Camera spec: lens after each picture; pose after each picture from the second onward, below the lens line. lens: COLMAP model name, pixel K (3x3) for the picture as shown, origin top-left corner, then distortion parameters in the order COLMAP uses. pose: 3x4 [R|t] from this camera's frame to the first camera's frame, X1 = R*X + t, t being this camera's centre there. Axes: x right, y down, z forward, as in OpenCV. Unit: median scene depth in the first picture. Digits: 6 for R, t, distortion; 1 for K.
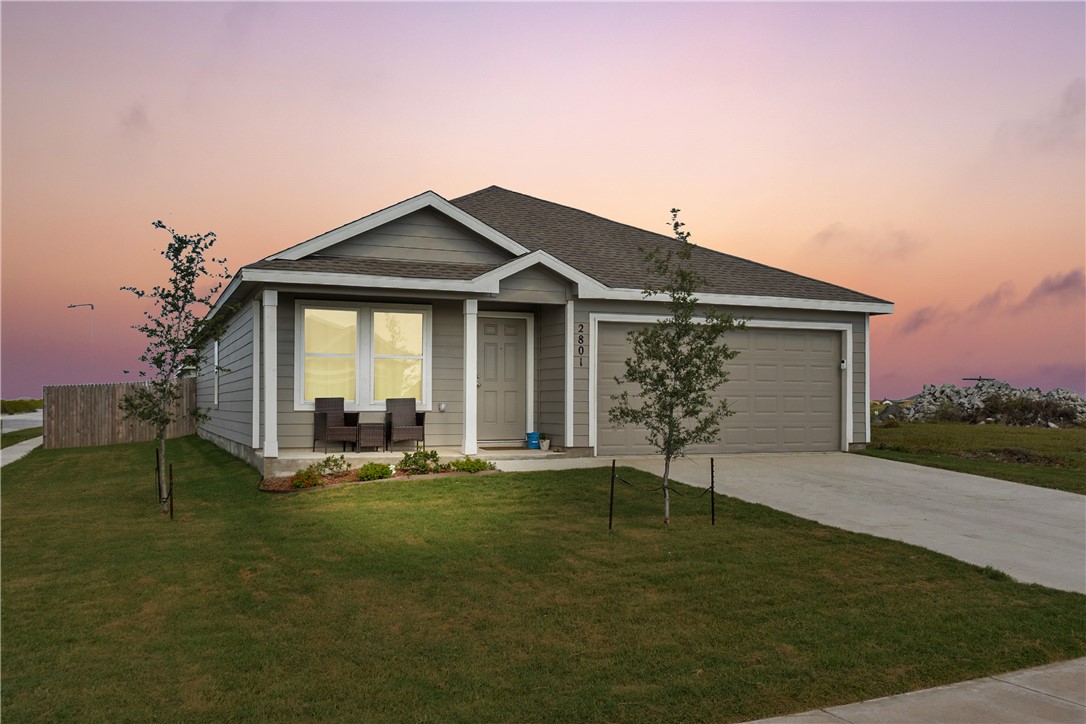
lens RADIAL K [[563.4, 0, 542.9], [0, 563.4, 357.2], [0, 0, 1]] dist [0.007567, 0.001250]
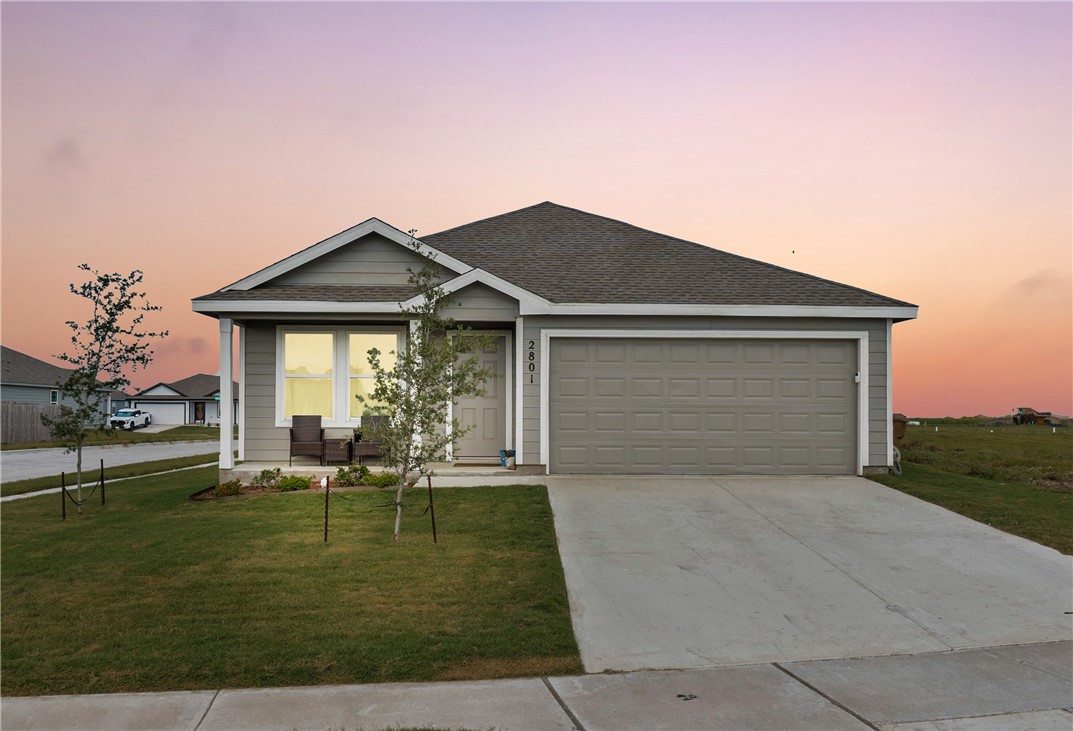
lens RADIAL K [[572.8, 0, 536.6], [0, 572.8, 373.0], [0, 0, 1]] dist [0.005616, -0.000169]
pose [[0.978605, -0.015281, -0.205182, 0.282793], [0.015162, 0.999883, -0.002155, 0.000405], [0.205191, -0.001002, 0.978721, 0.018579]]
